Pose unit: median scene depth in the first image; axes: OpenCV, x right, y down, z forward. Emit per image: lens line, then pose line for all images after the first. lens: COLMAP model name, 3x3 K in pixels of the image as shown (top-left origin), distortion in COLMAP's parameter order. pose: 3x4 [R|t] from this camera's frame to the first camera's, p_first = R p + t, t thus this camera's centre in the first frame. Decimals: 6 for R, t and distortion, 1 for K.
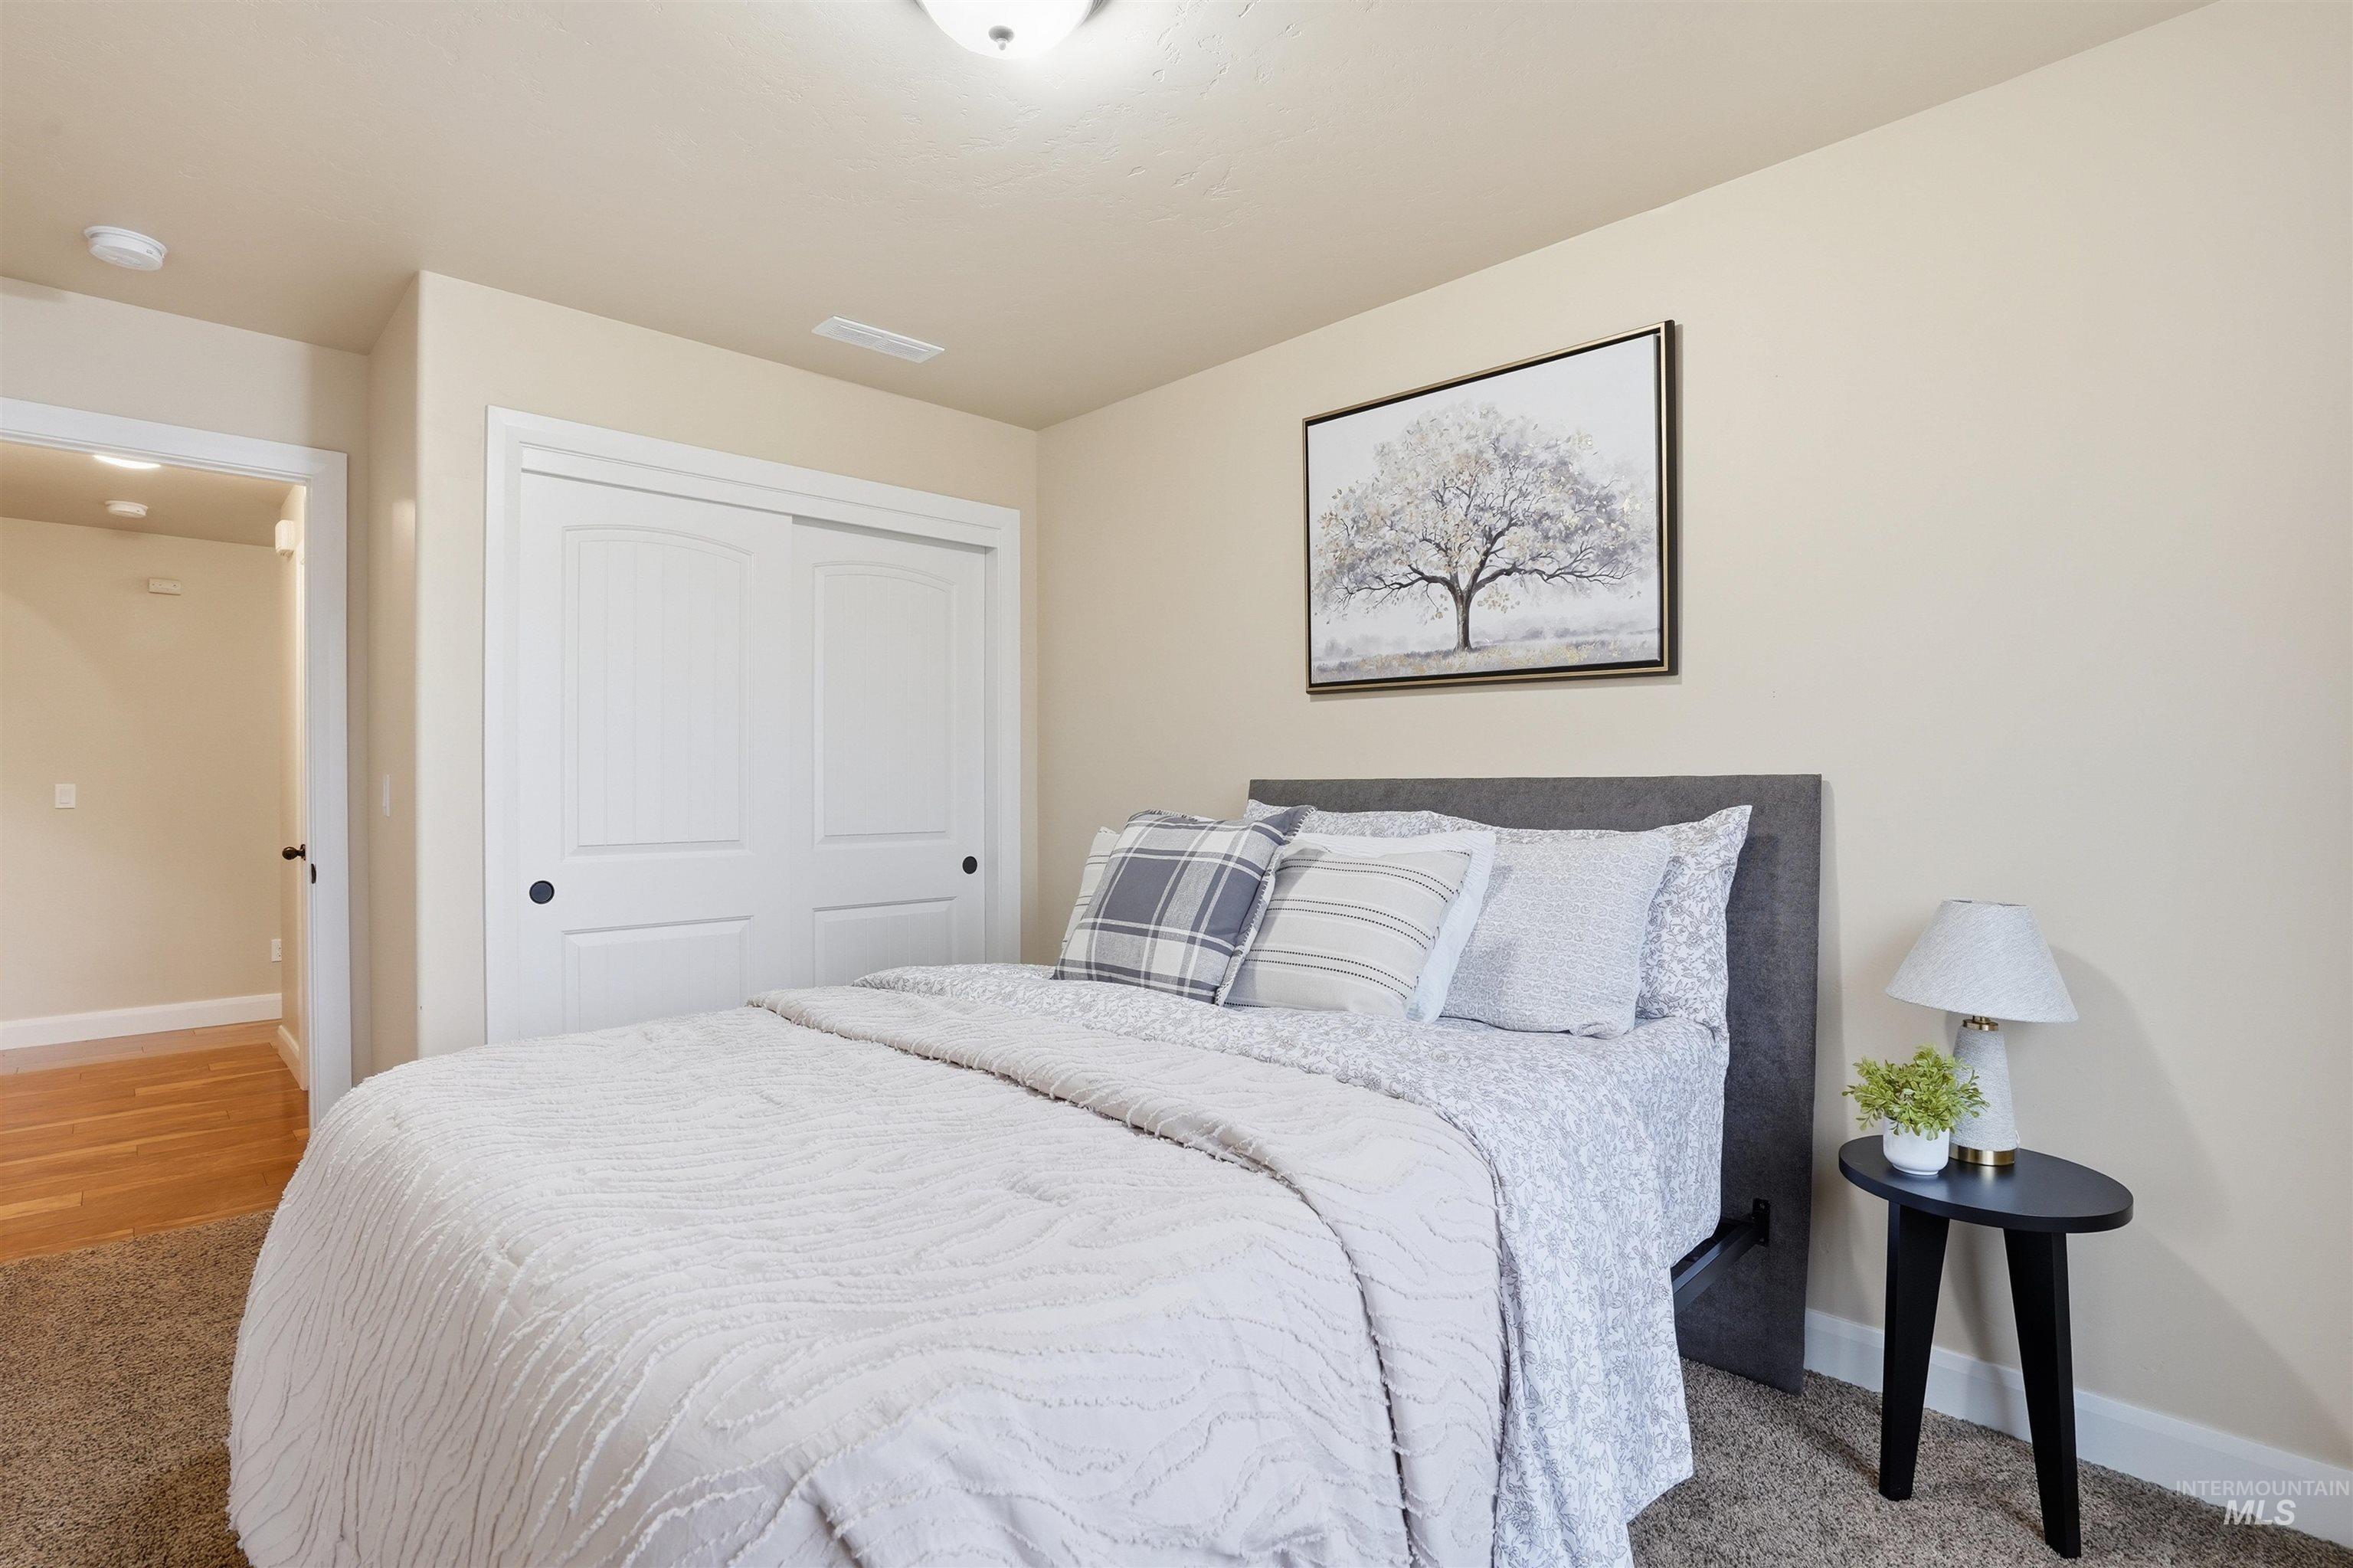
lens RADIAL K [[1168.5, 0, 1177.2], [0, 1168.5, 775.3], [0, 0, 1]] dist [-0.004163, -0.000360]
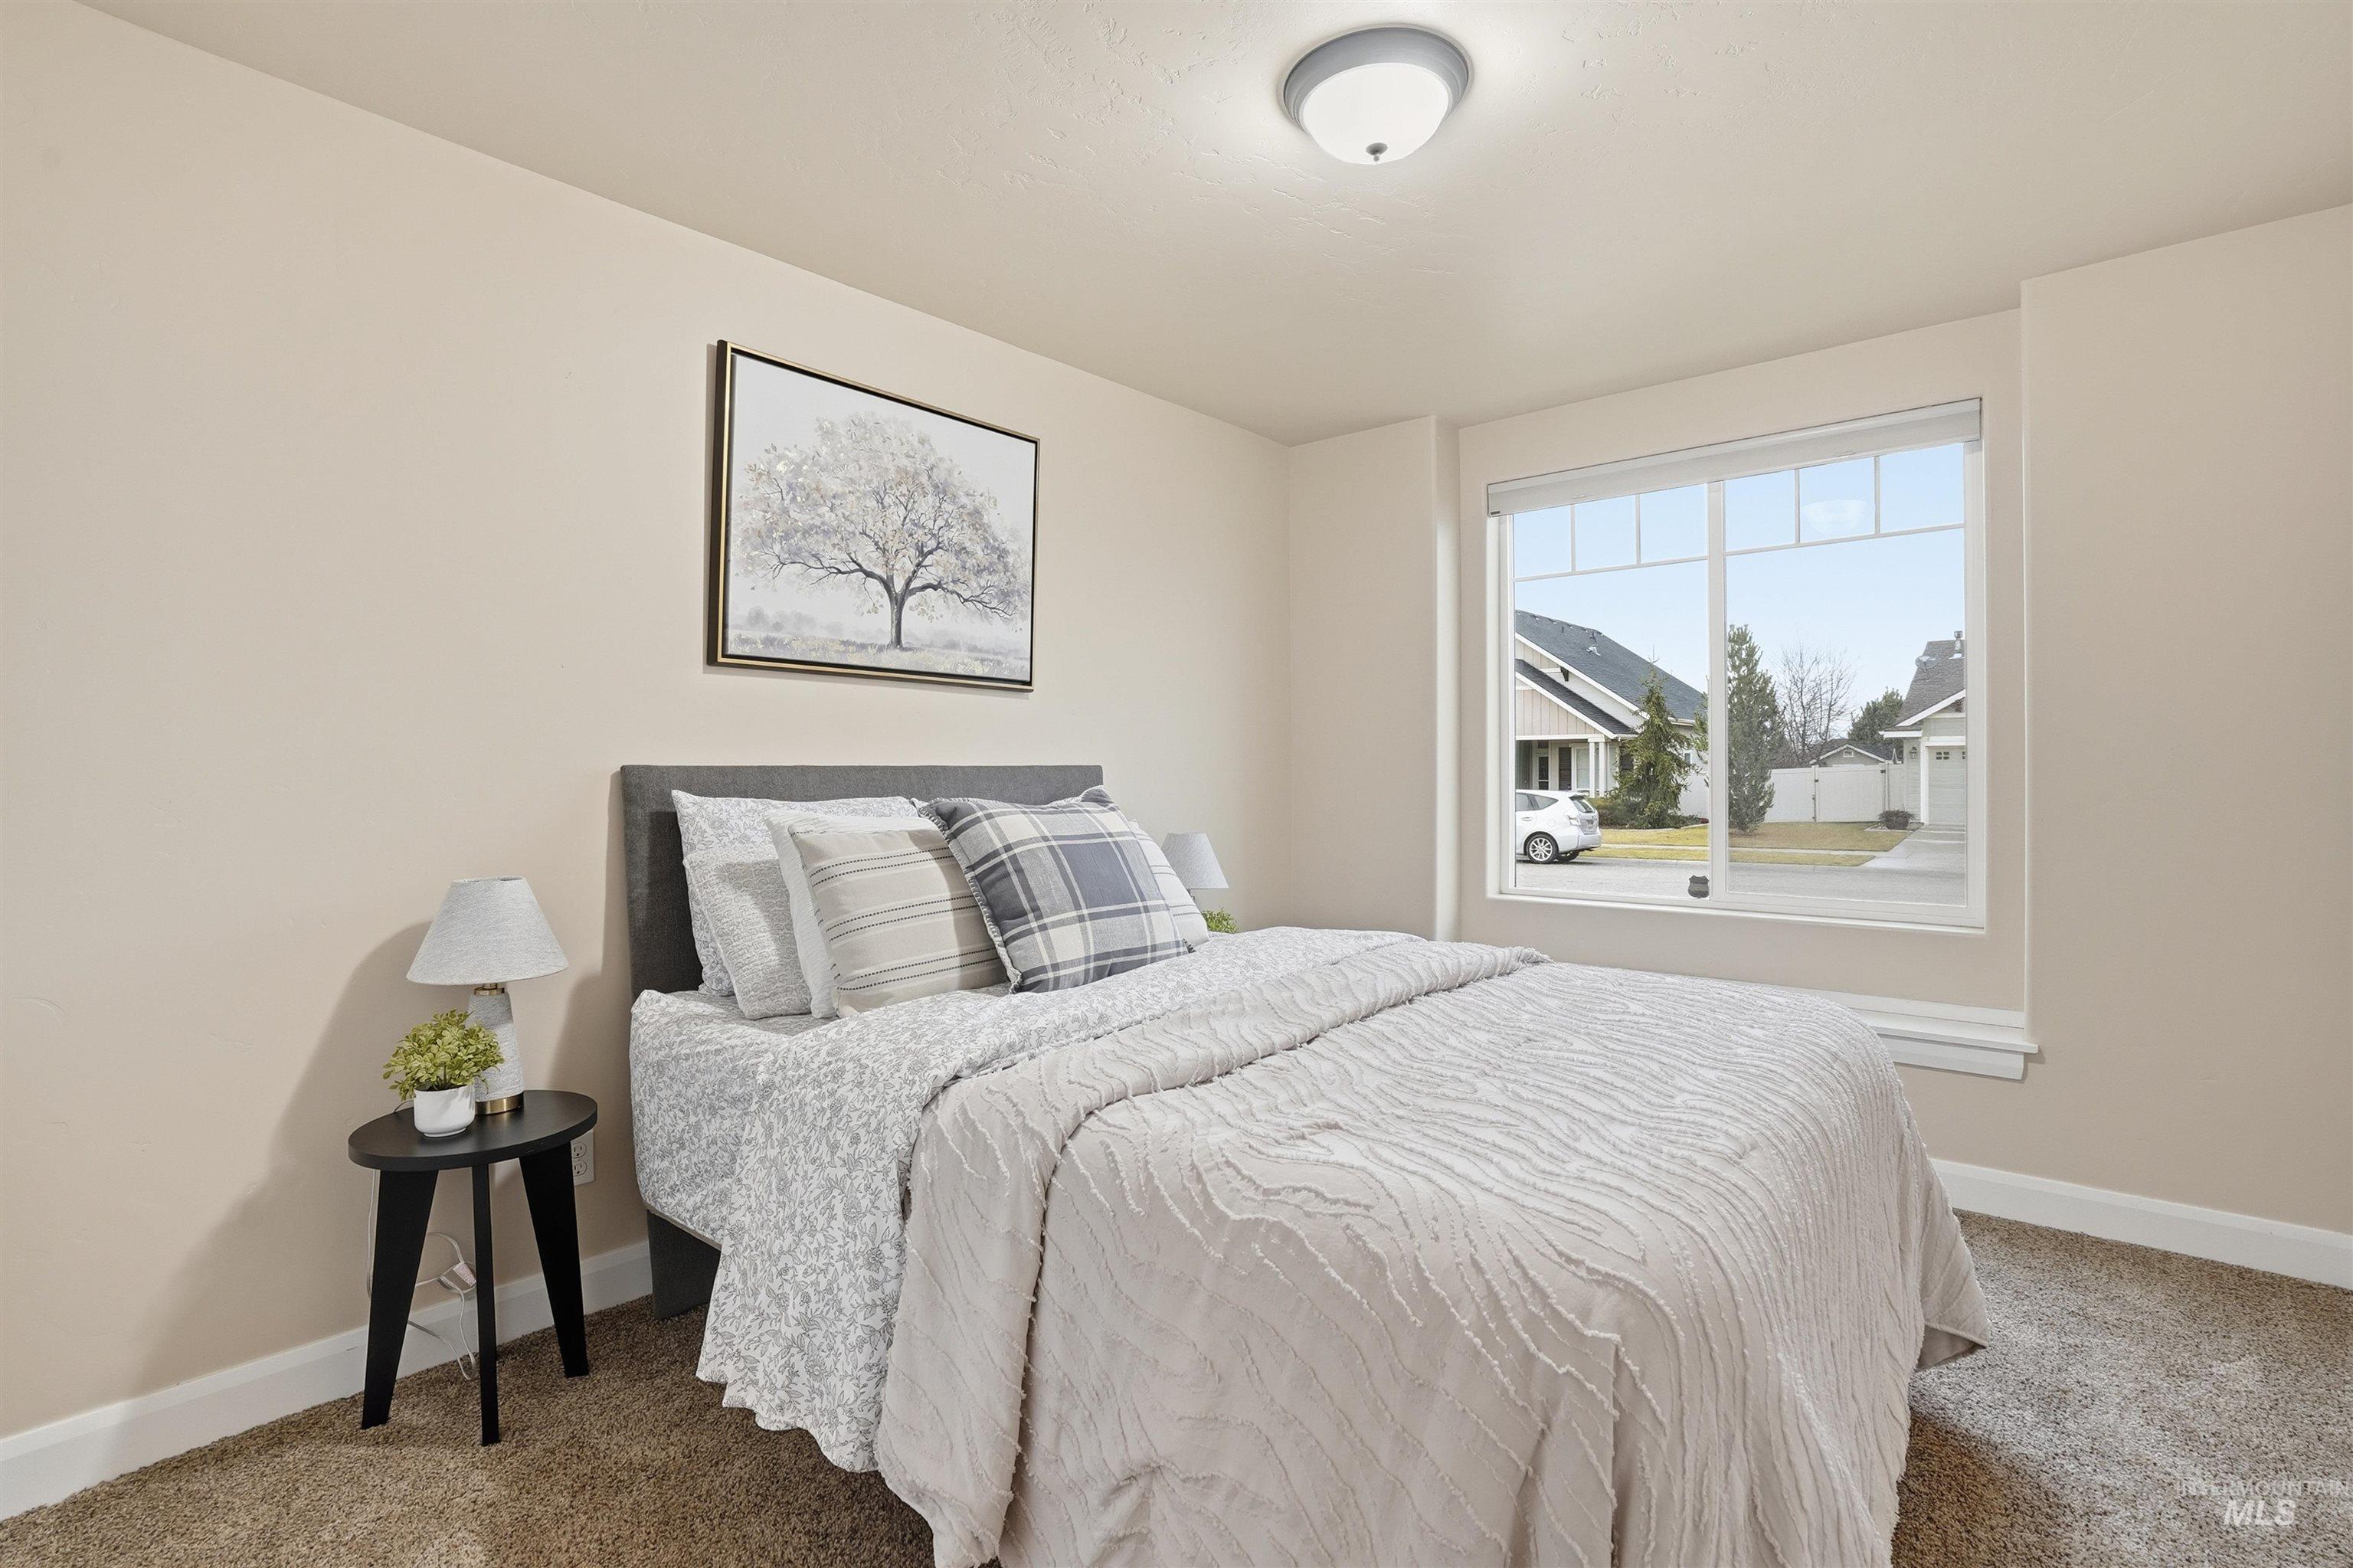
lens RADIAL K [[1112.1, 0, 1176.9], [0, 1112.1, 778.5], [0, 0, 1]] dist [-0.003081, -0.000239]
pose [[-0.068930, -0.005972, 0.997604, -0.811600], [-0.003692, 0.999977, 0.005731, 0.007748], [-0.997615, -0.003288, -0.068951, 0.816078]]
